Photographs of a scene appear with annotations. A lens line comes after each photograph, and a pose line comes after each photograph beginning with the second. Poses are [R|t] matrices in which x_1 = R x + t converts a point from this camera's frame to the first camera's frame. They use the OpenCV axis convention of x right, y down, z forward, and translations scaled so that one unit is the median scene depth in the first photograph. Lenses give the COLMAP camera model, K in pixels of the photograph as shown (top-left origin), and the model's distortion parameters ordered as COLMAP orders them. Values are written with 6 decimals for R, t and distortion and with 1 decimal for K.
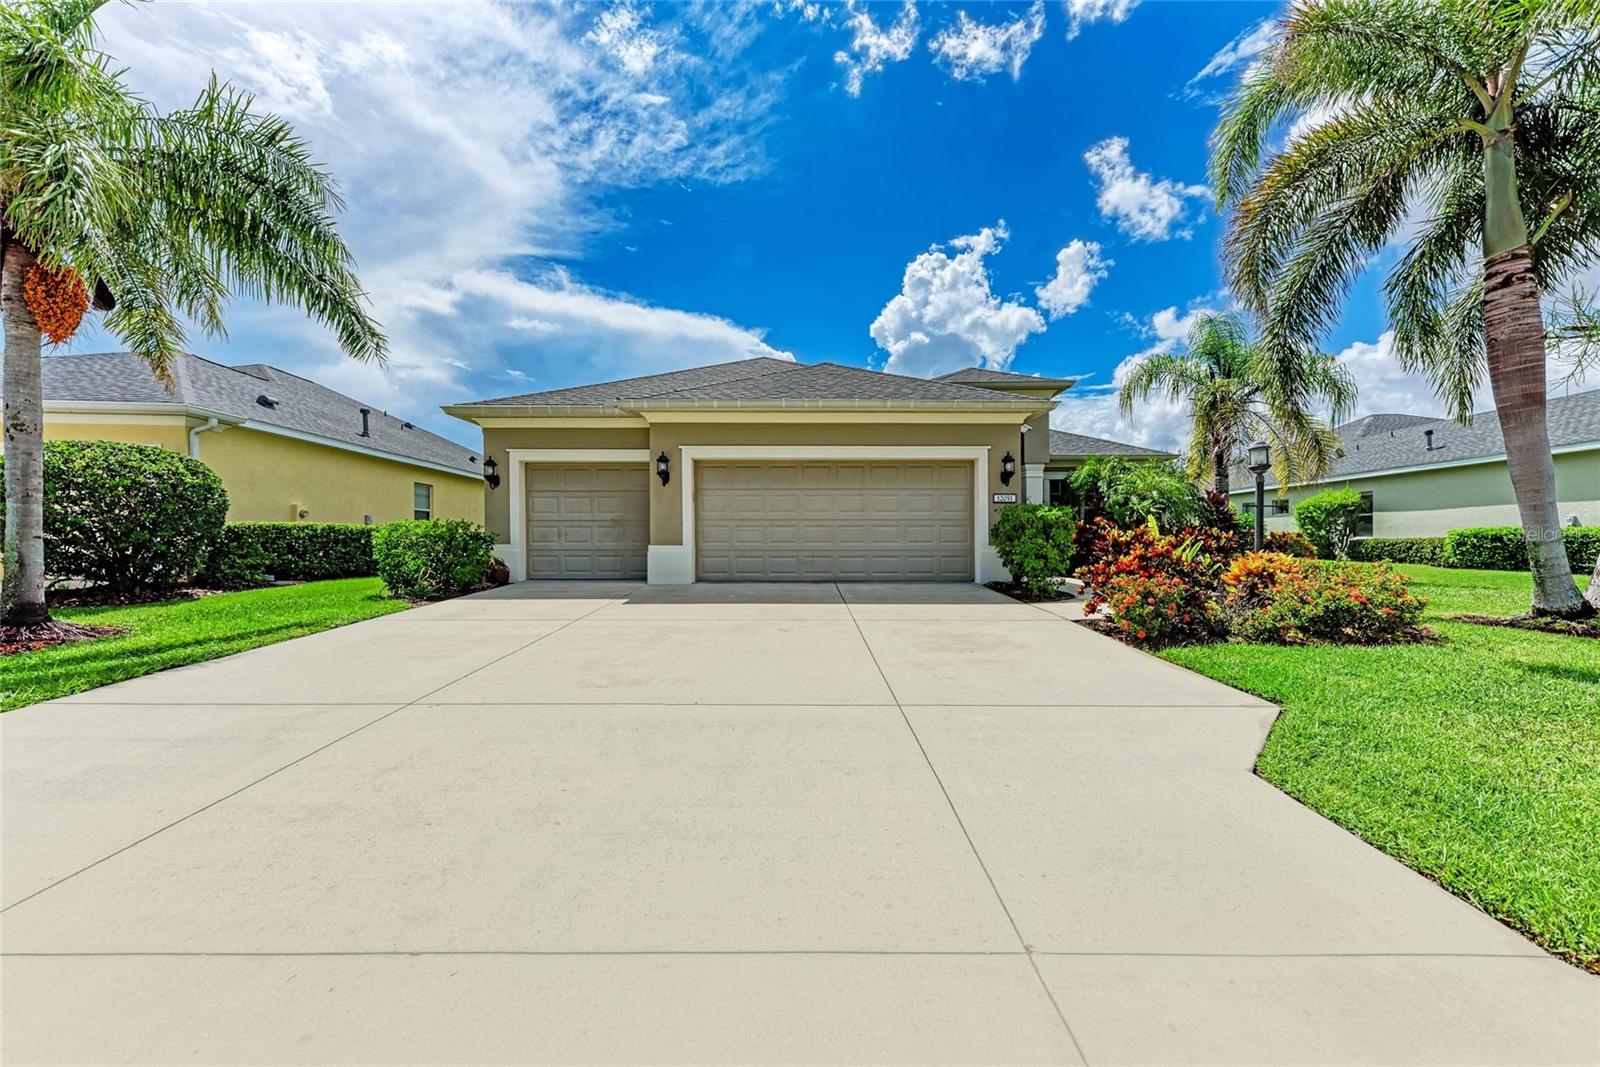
lens RADIAL K [[541.3, 0, 802.1], [0, 541.3, 537.6], [0, 0, 1]] dist [0.000710, -0.000039]
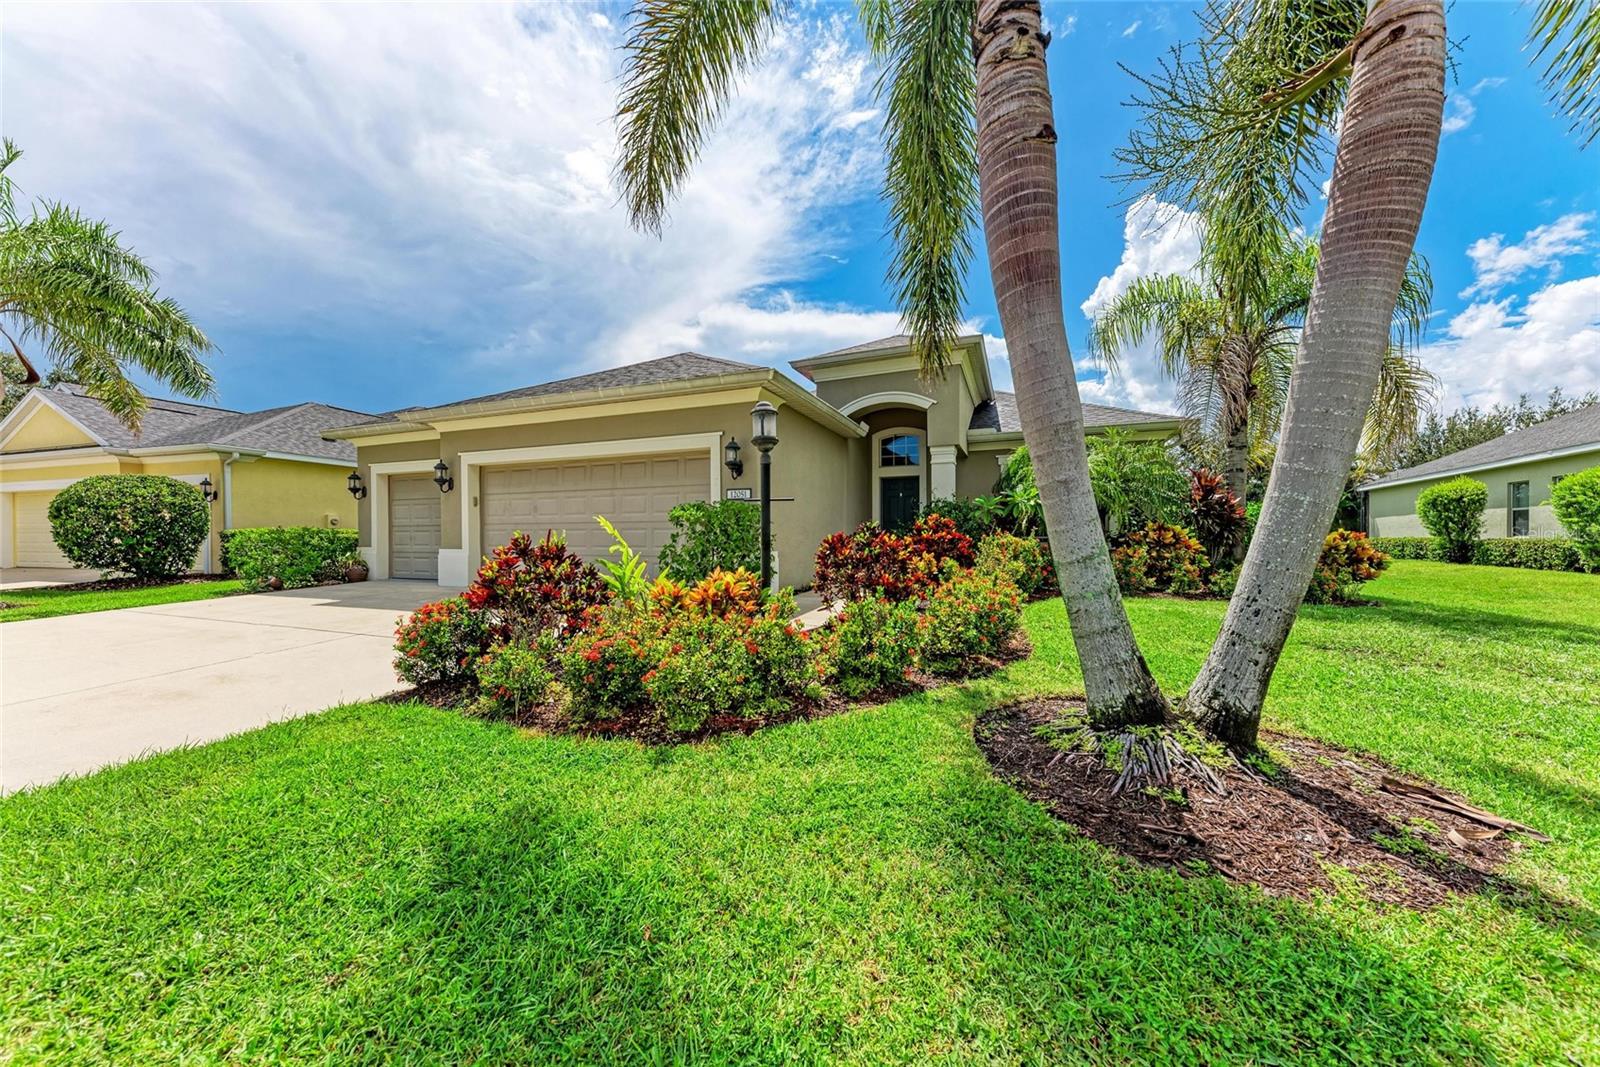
lens RADIAL K [[541.3, 0, 801.6], [0, 541.3, 525.9], [0, 0, 1]] dist [0.000710, -0.000039]
pose [[0.920483, -0.005992, -0.390737, 0.570039], [-0.000829, 0.999850, -0.017286, -0.009678], [0.390782, 0.016235, 0.920340, 0.224651]]
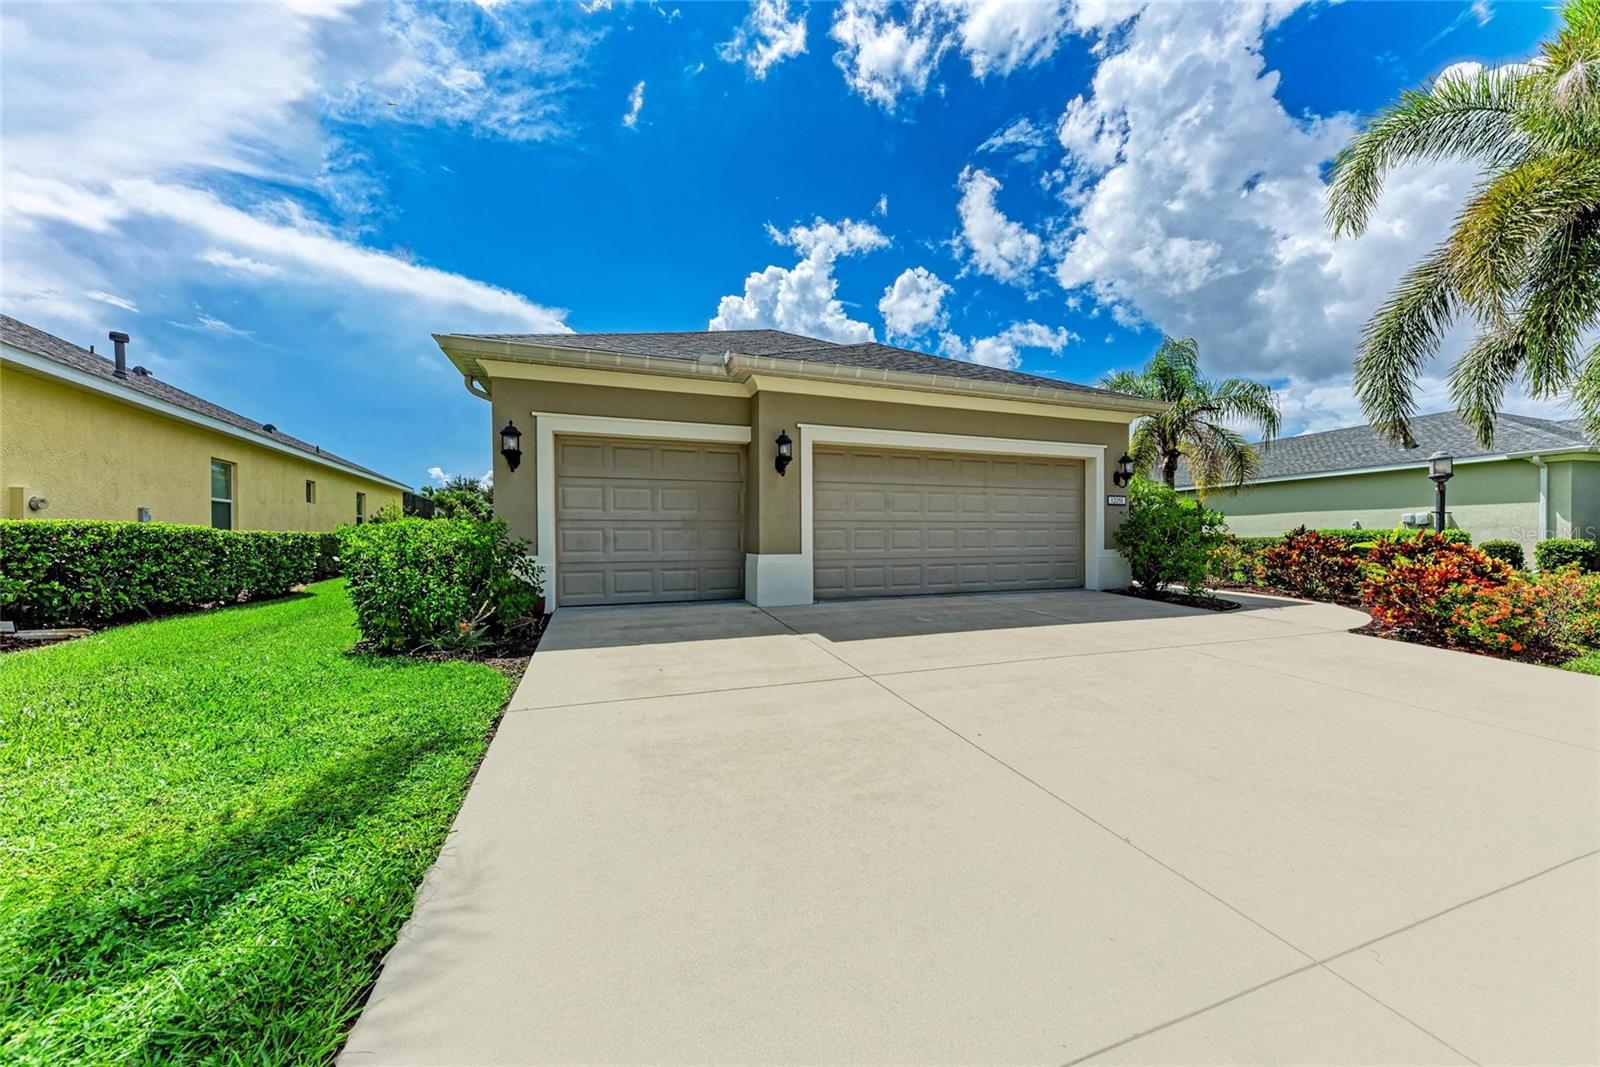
lens RADIAL K [[541.3, 0, 795.8], [0, 541.3, 538.5], [0, 0, 1]] dist [0.000710, -0.000039]
pose [[0.943899, -0.004765, 0.330201, -0.352263], [0.003414, 0.999983, 0.004674, -0.008327], [-0.330218, -0.003285, 0.943899, 0.206001]]
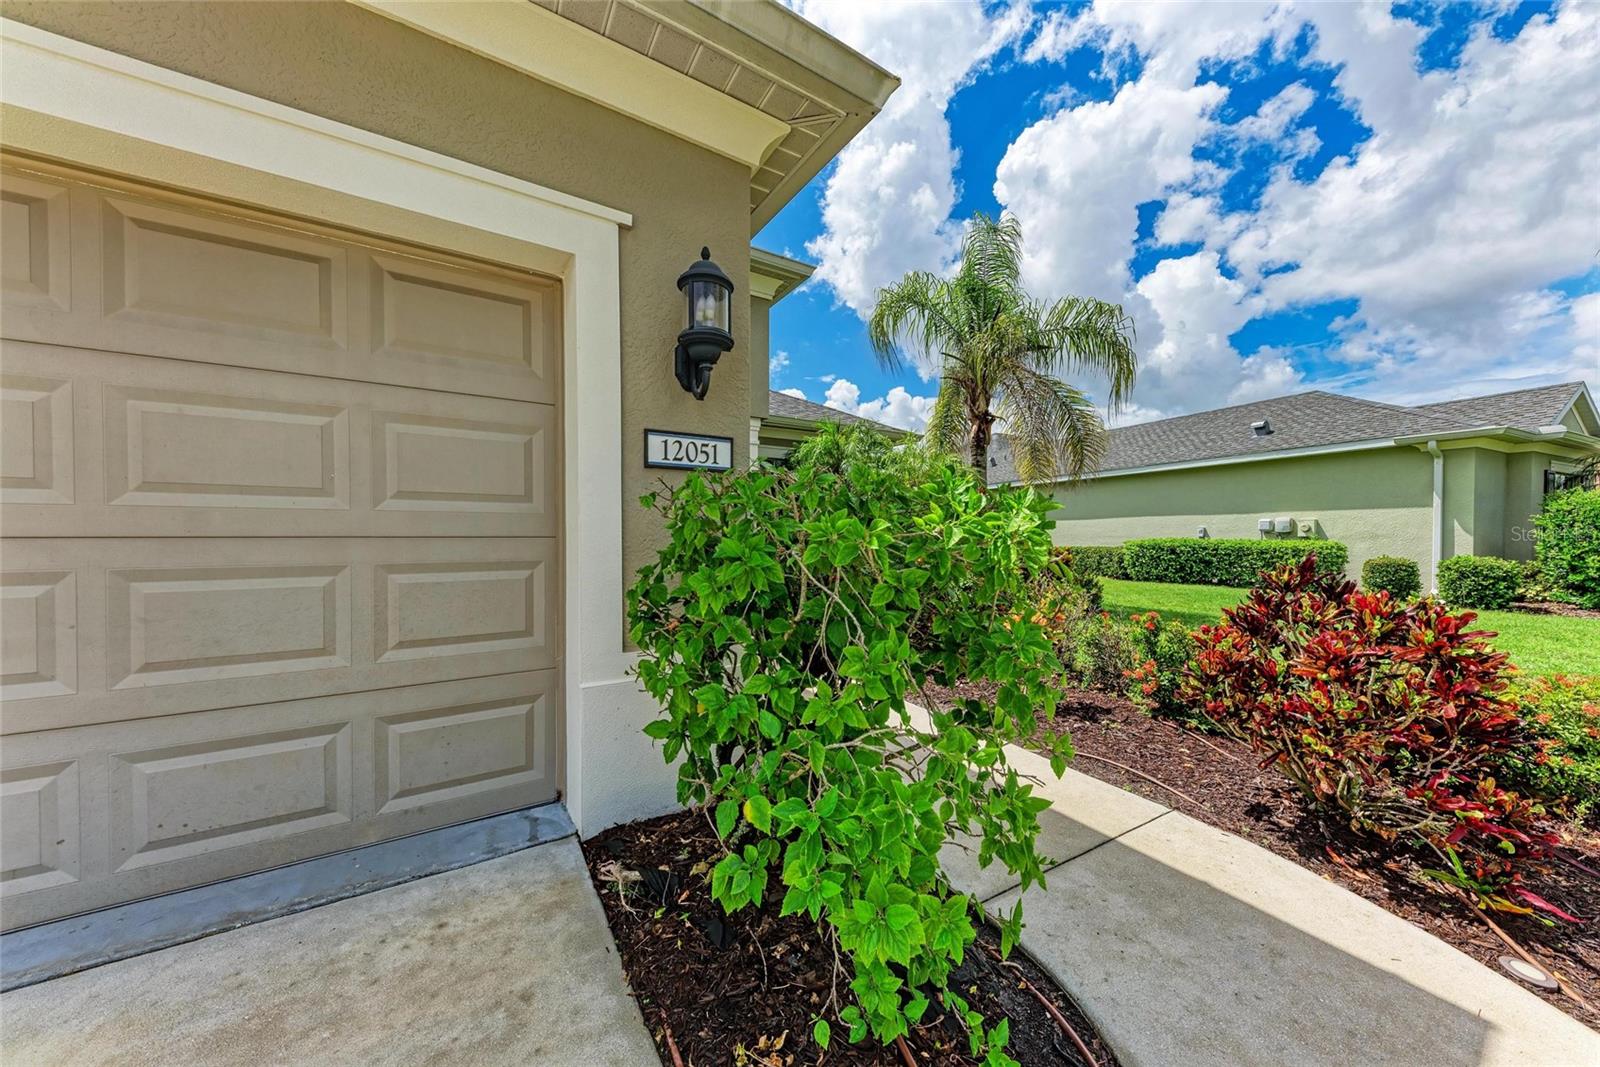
lens RADIAL K [[541.3, 0, 794.0], [0, 541.3, 536.2], [0, 0, 1]] dist [0.000710, -0.000039]
pose [[0.848874, -0.000065, 0.528595, 0.209201], [-0.000375, 1.000000, 0.000725, -0.025684], [-0.528595, -0.000814, 0.848874, 0.564335]]
